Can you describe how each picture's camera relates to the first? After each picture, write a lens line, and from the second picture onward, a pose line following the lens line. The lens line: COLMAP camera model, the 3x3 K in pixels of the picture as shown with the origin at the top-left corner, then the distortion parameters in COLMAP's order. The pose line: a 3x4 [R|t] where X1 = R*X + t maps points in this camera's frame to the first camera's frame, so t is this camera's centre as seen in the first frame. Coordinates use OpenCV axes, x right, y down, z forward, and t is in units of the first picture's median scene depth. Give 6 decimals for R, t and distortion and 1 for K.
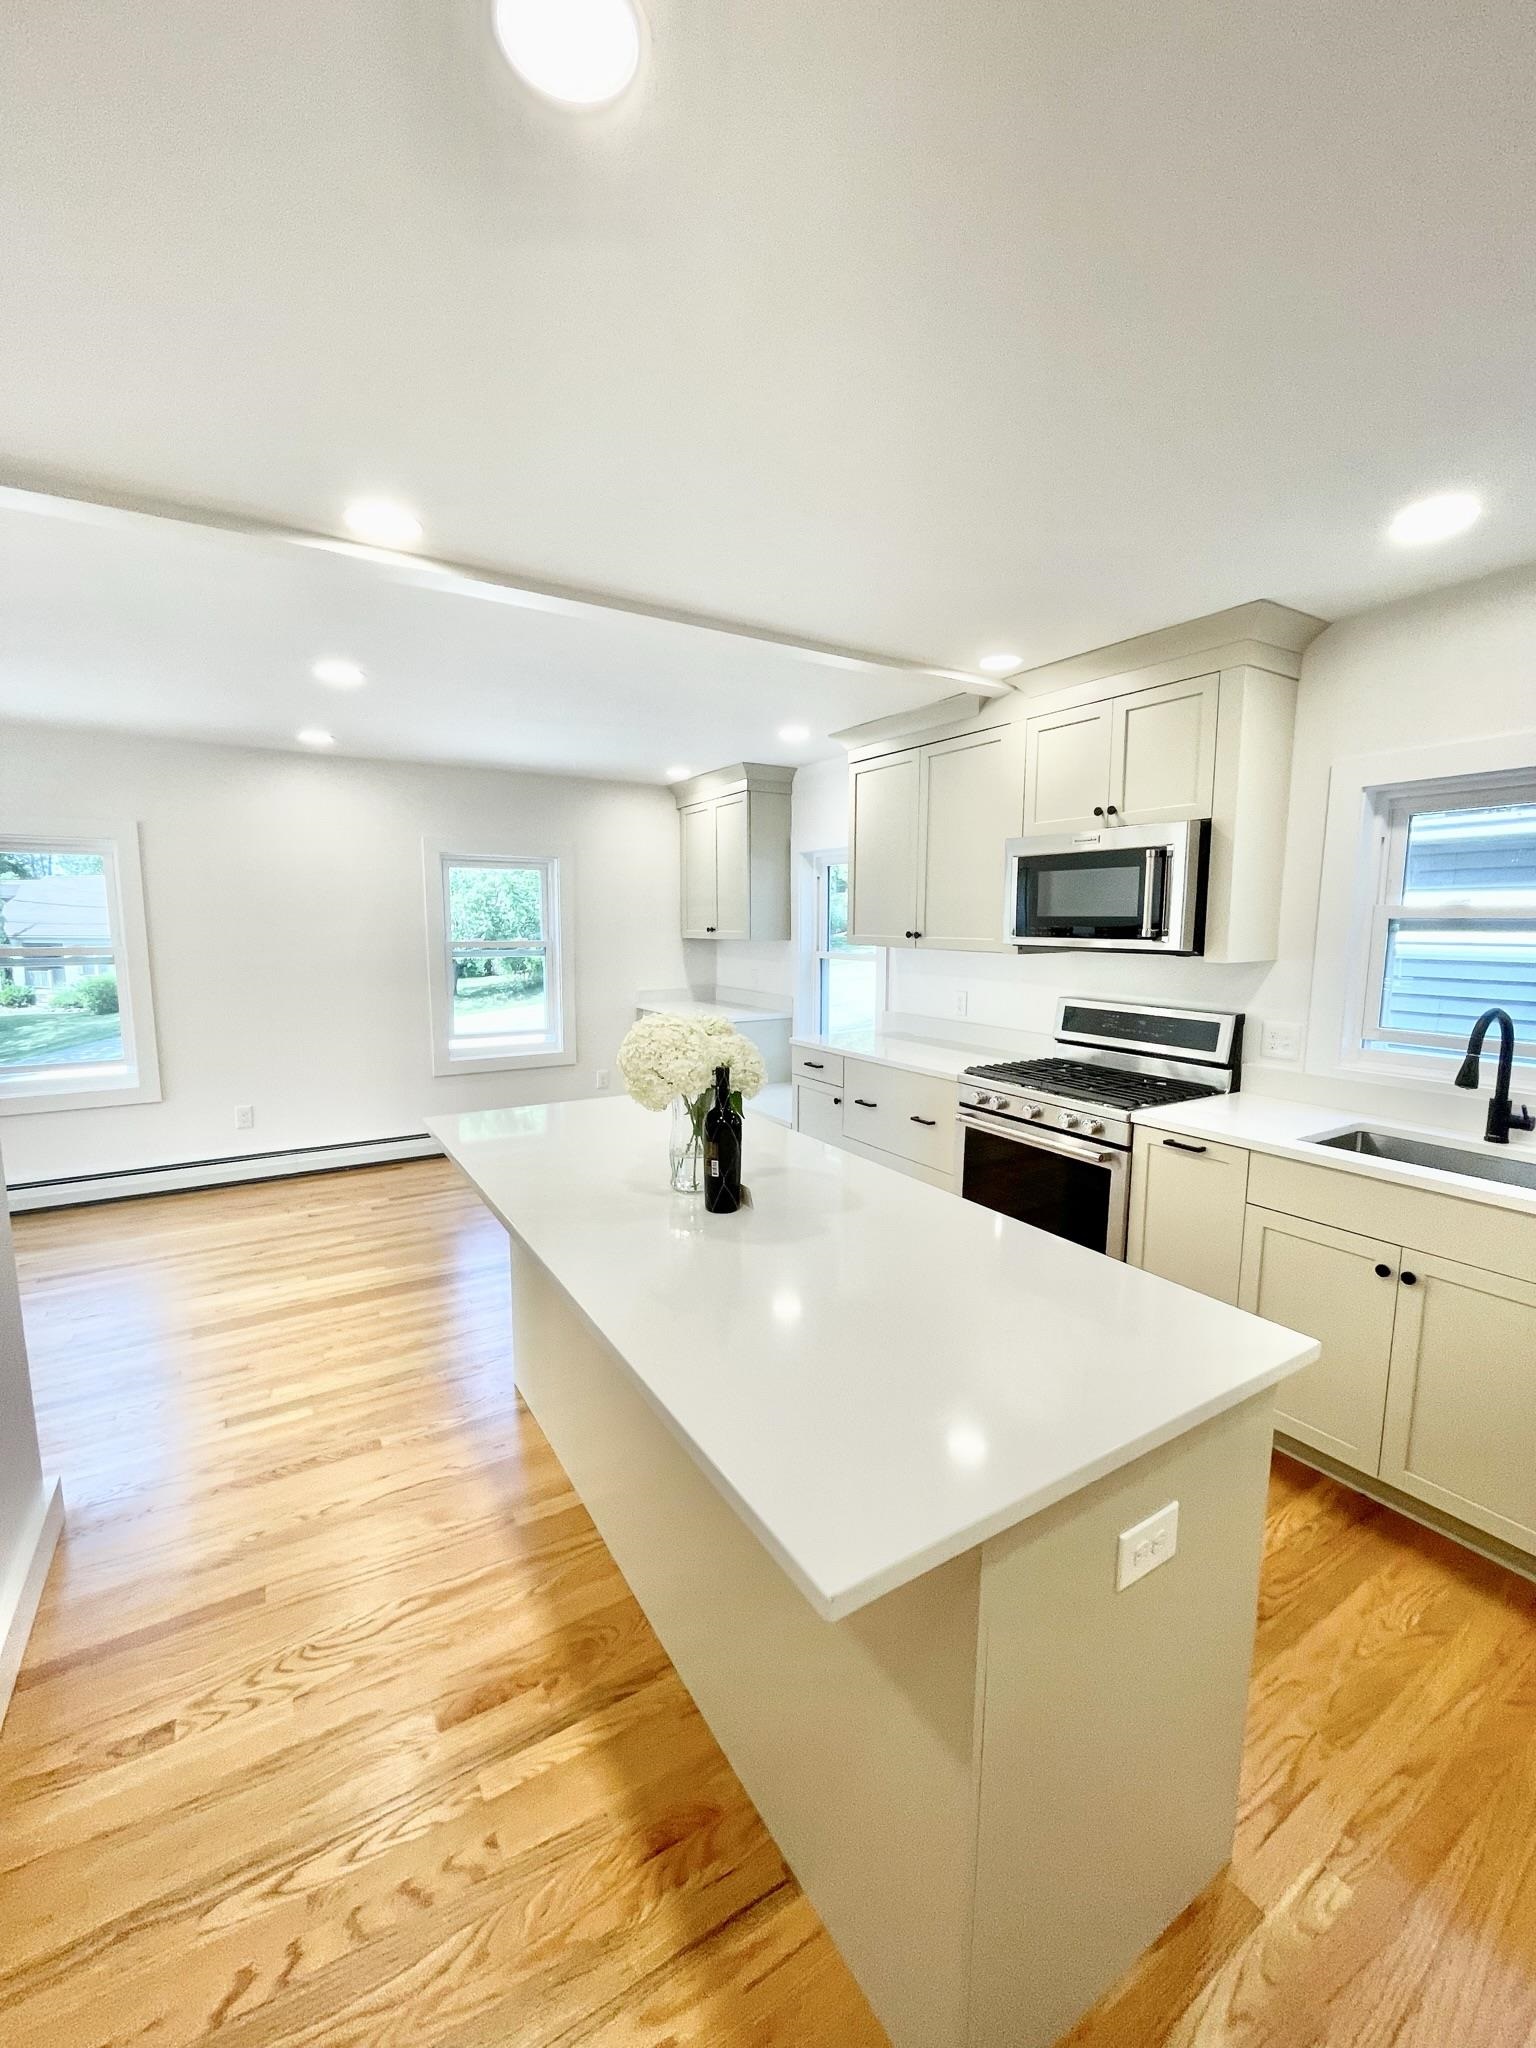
lens RADIAL K [[835.9, 0, 773.8], [0, 835.9, 1027.1], [0, 0, 1]] dist [-0.002852, -0.000079]
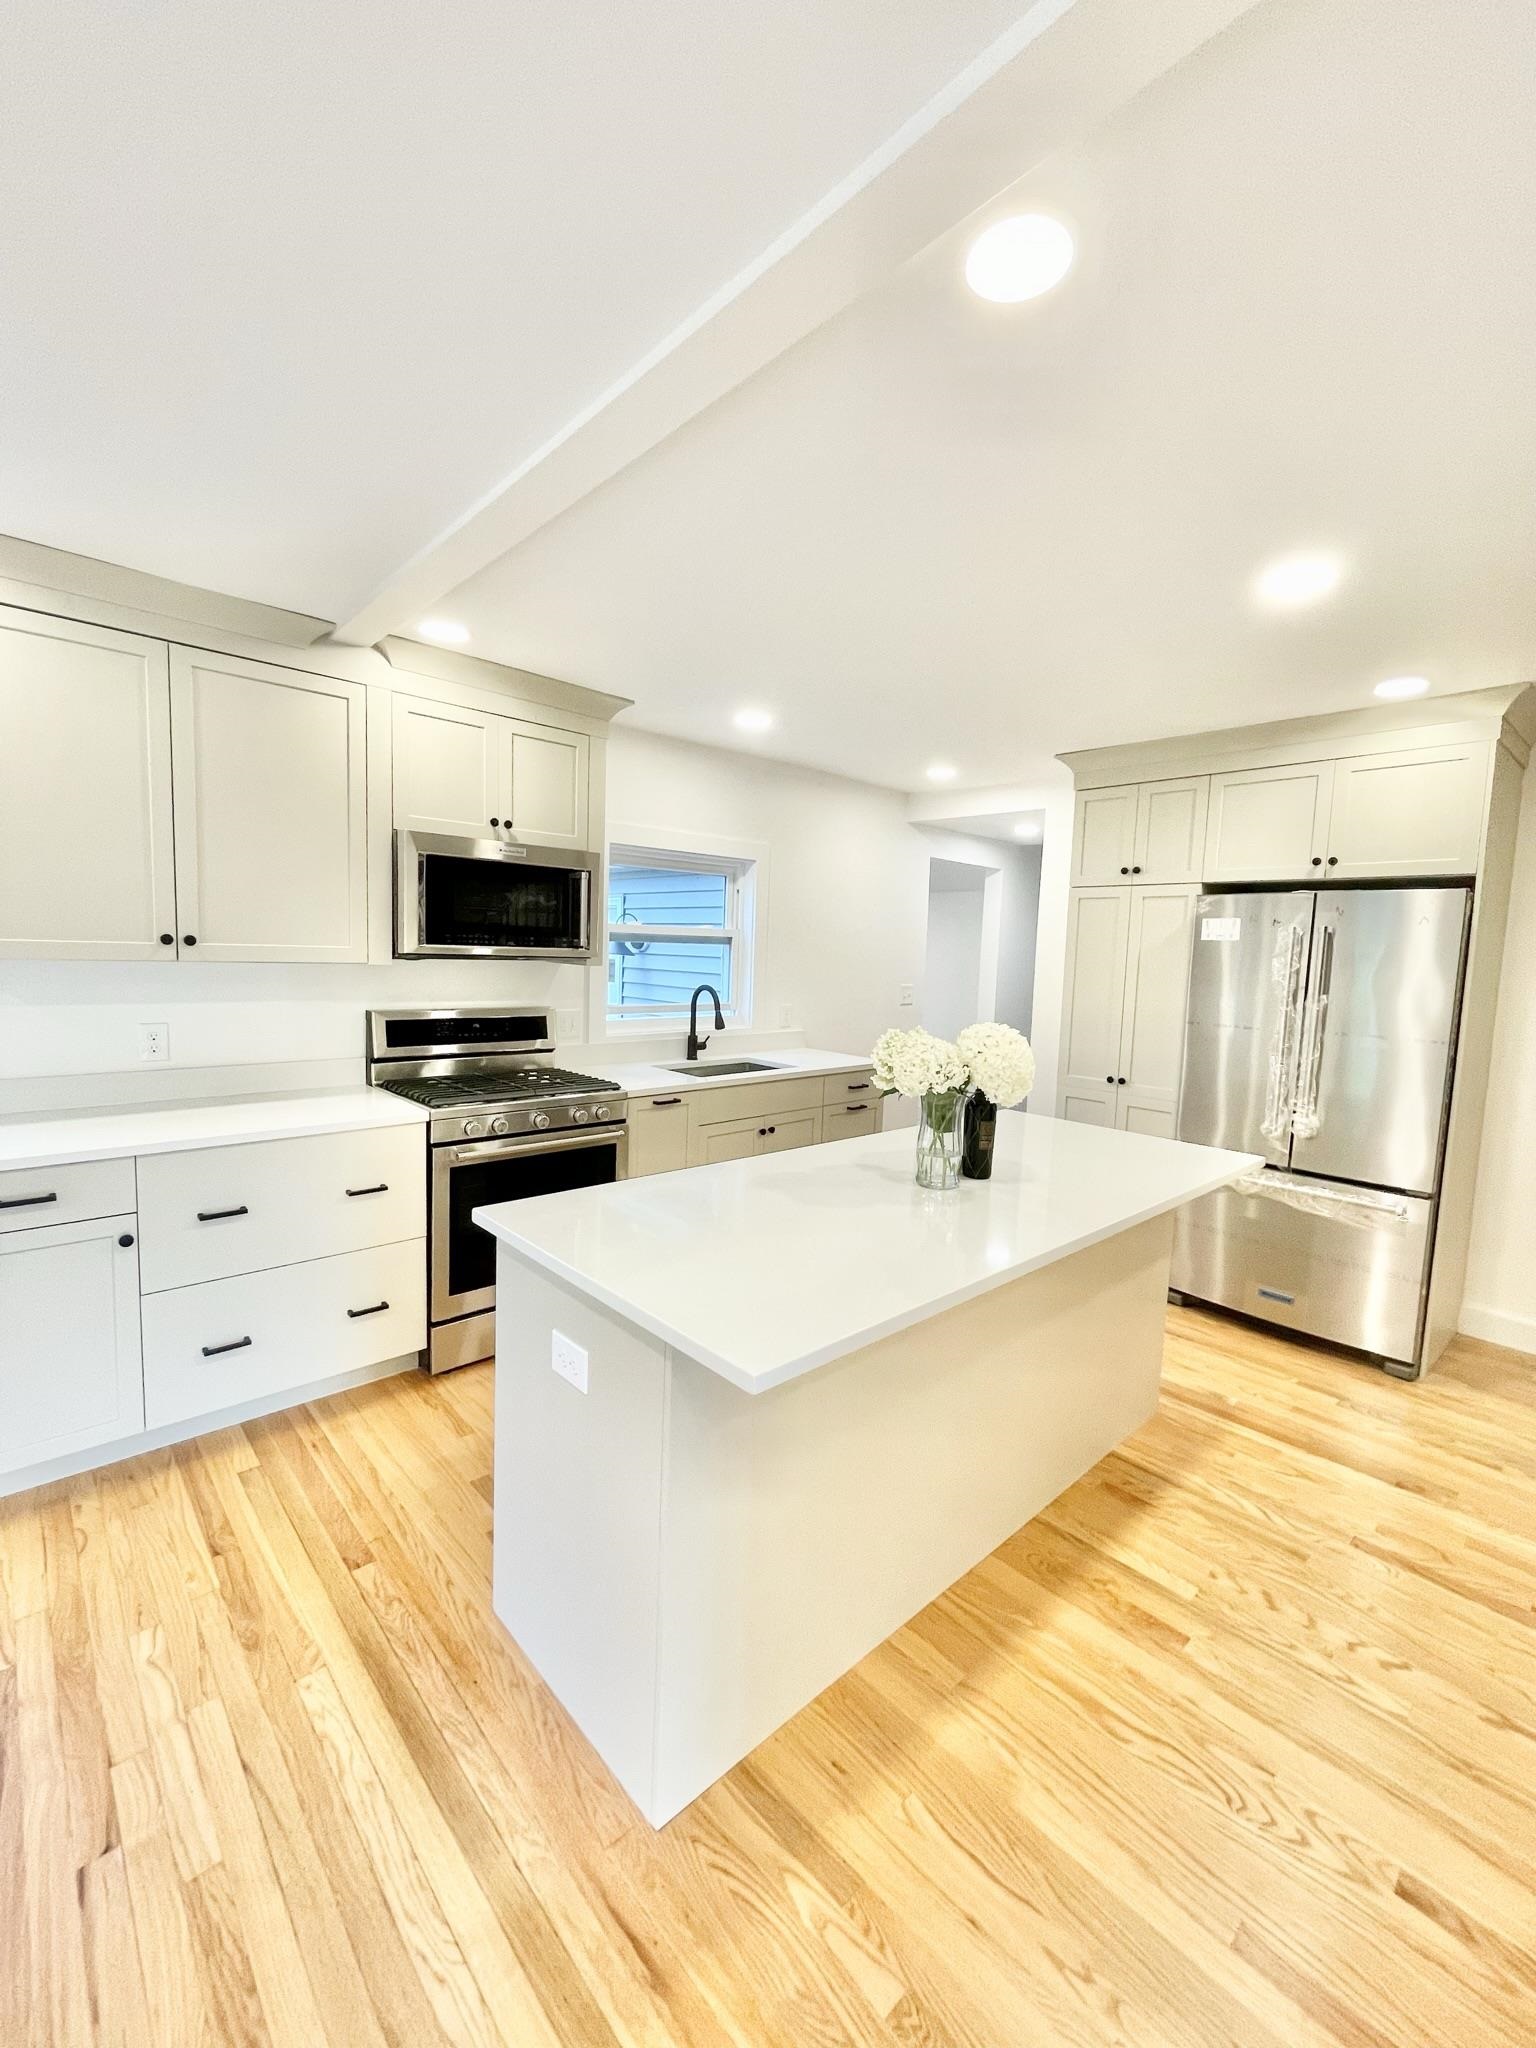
lens RADIAL K [[835.9, 0, 773.1], [0, 835.9, 1022.4], [0, 0, 1]] dist [-0.002852, -0.000079]
pose [[-0.191487, -0.101096, 0.976275, -0.812965], [0.090065, 0.988675, 0.120045, -0.125583], [-0.977354, 0.110915, -0.180214, 1.018144]]
